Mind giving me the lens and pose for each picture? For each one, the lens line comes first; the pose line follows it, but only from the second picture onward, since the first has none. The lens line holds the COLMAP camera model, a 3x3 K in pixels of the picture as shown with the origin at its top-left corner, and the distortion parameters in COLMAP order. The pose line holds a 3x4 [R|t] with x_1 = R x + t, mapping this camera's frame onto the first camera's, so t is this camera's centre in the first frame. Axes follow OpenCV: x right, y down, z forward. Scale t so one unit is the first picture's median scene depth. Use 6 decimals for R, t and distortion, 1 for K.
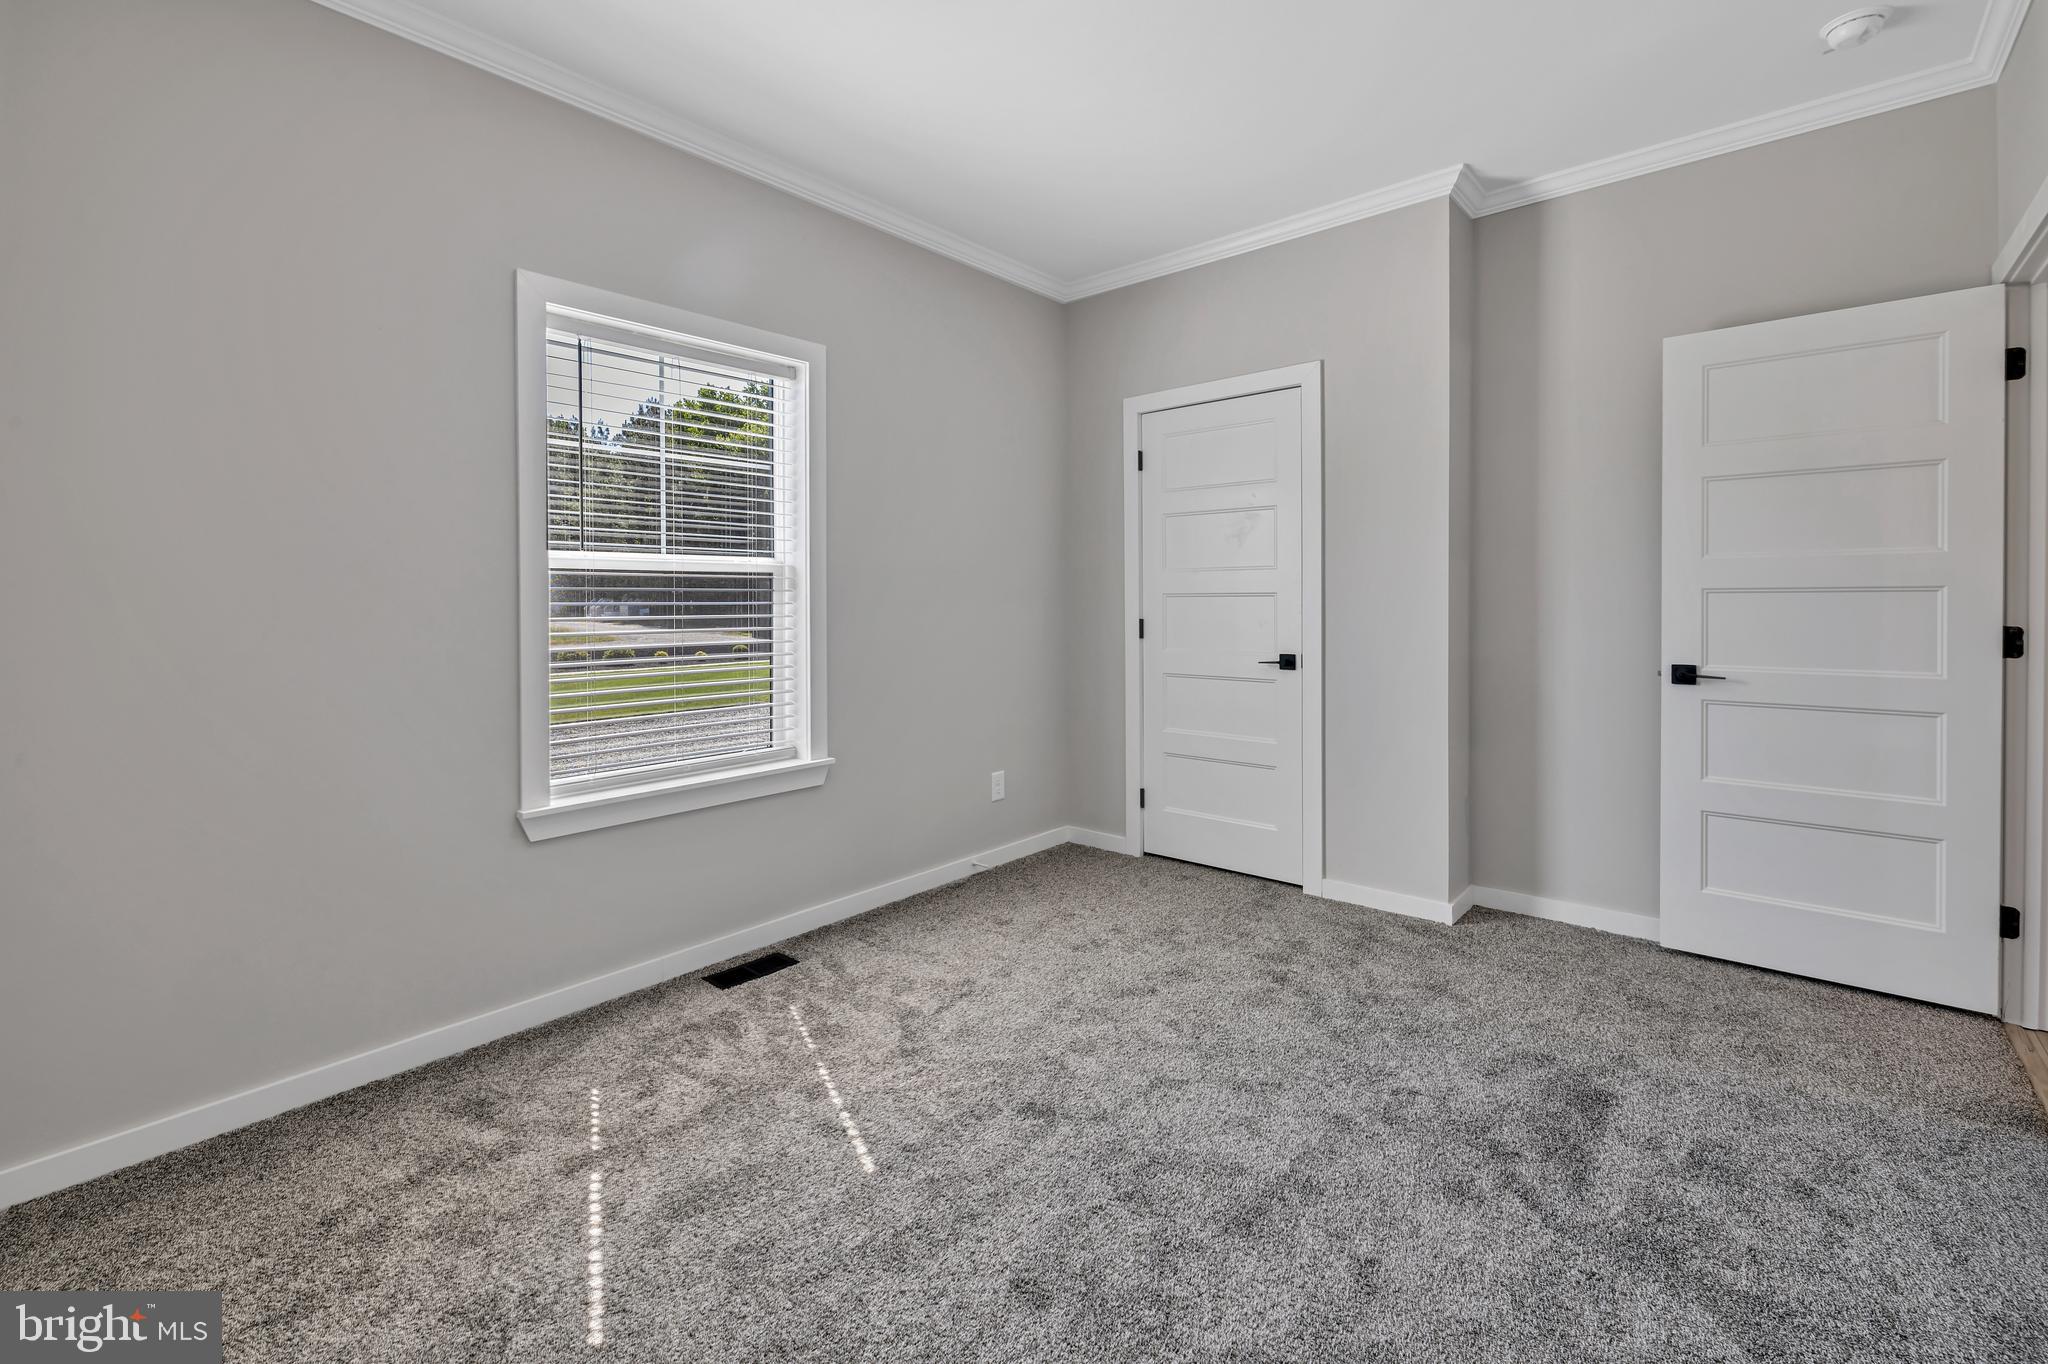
lens RADIAL K [[863.5, 0, 1035.9], [0, 863.5, 606.5], [0, 0, 1]] dist [0.000798, 0.000091]
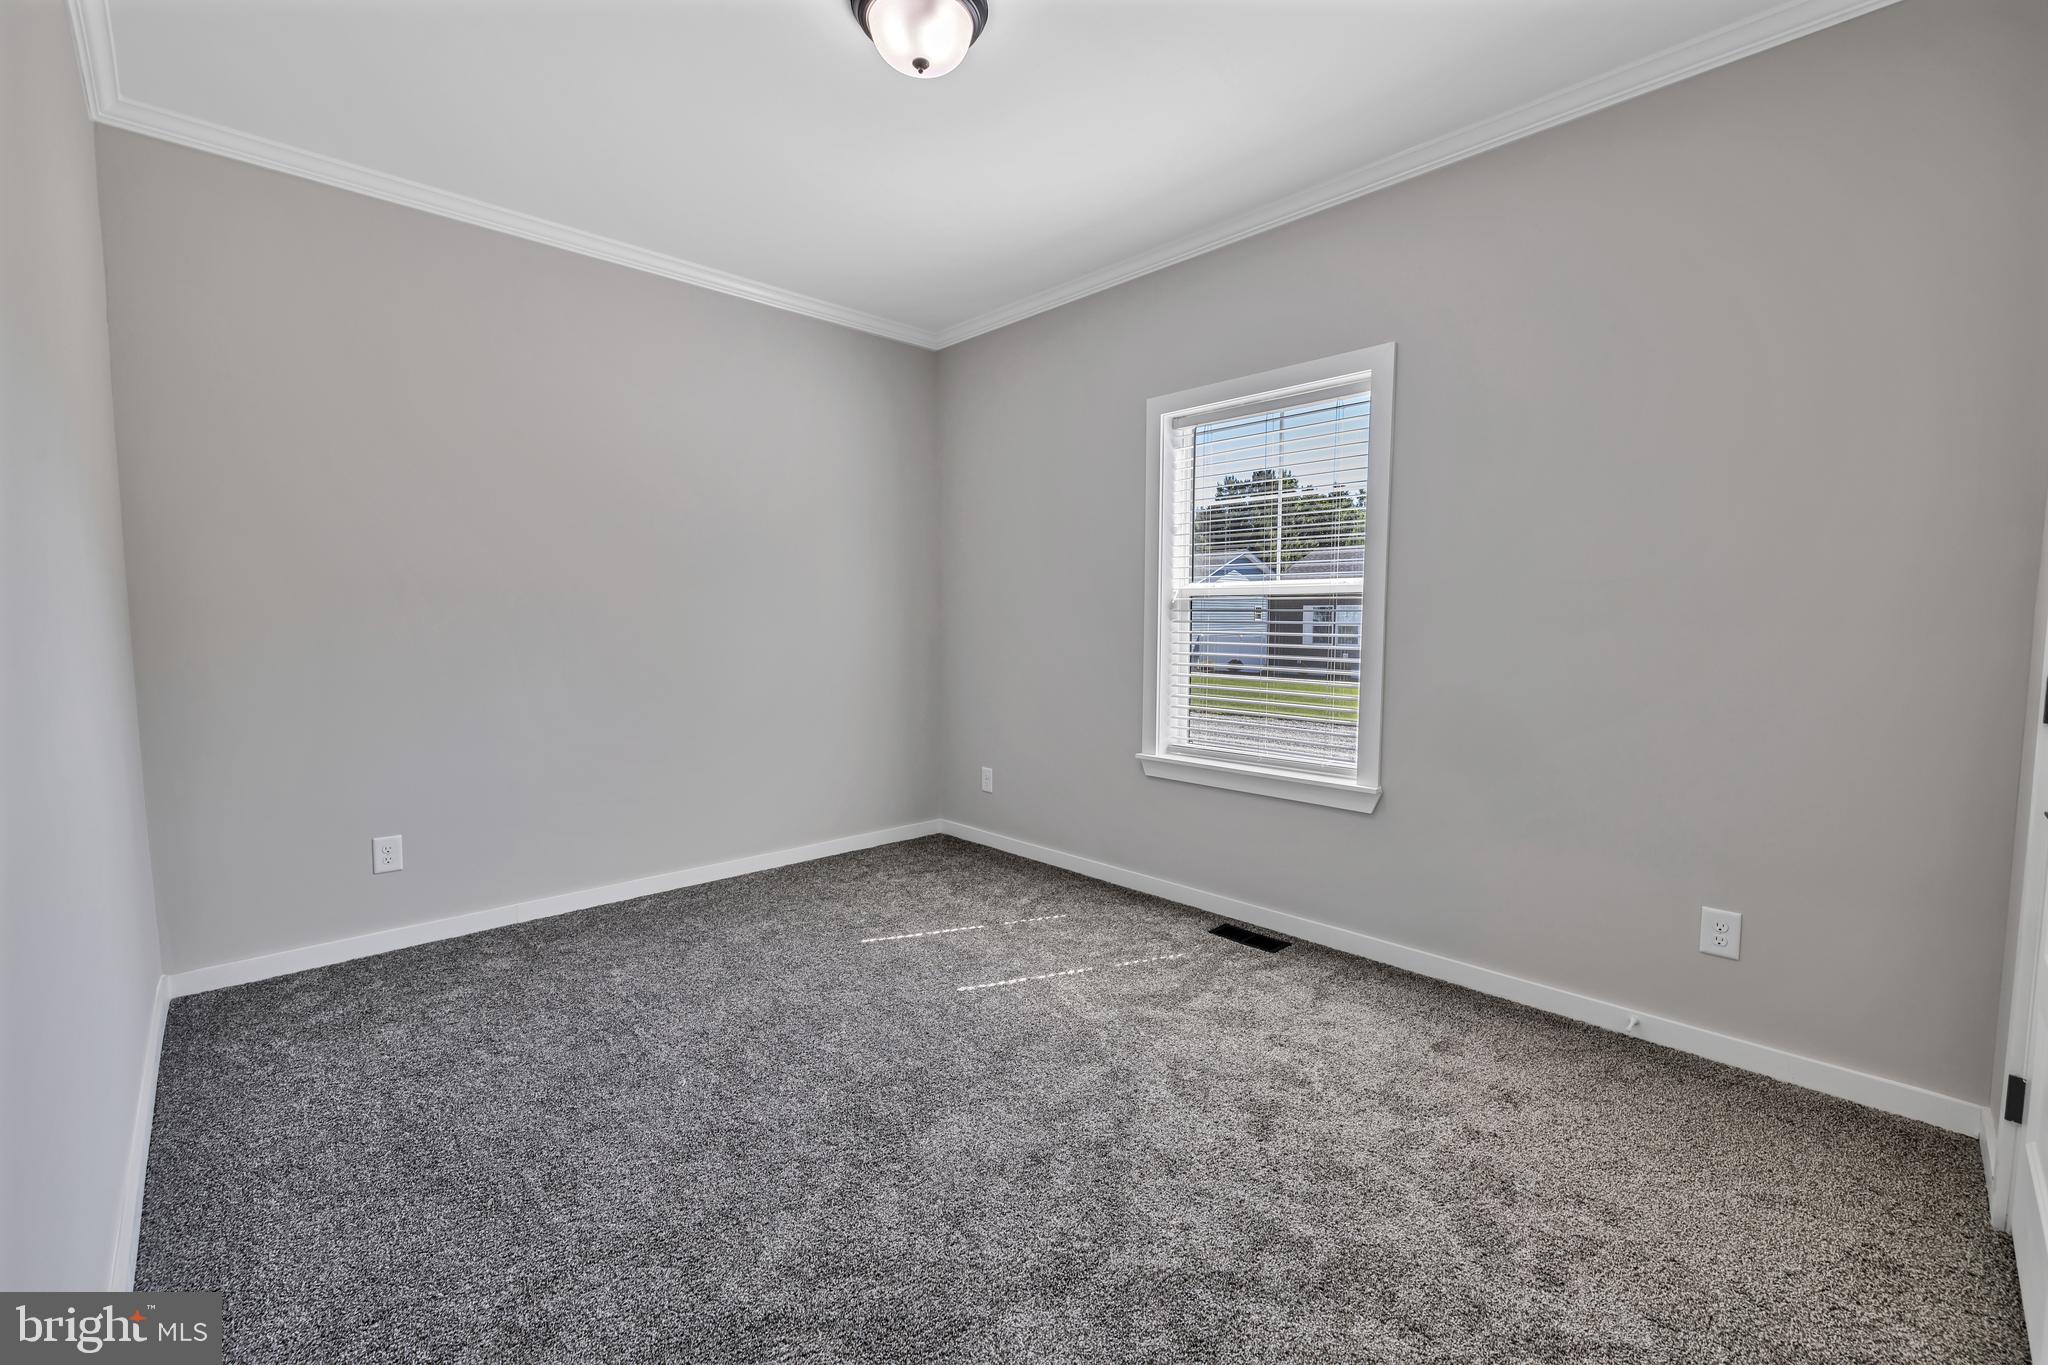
lens RADIAL K [[863.5, 0, 1024.4], [0, 863.5, 678.1], [0, 0, 1]] dist [0.000798, 0.000091]
pose [[-0.083444, 0.076761, -0.993552, 0.808585], [-0.013858, 0.996843, 0.078179, -0.014850], [0.996416, 0.020293, -0.082117, 0.770209]]
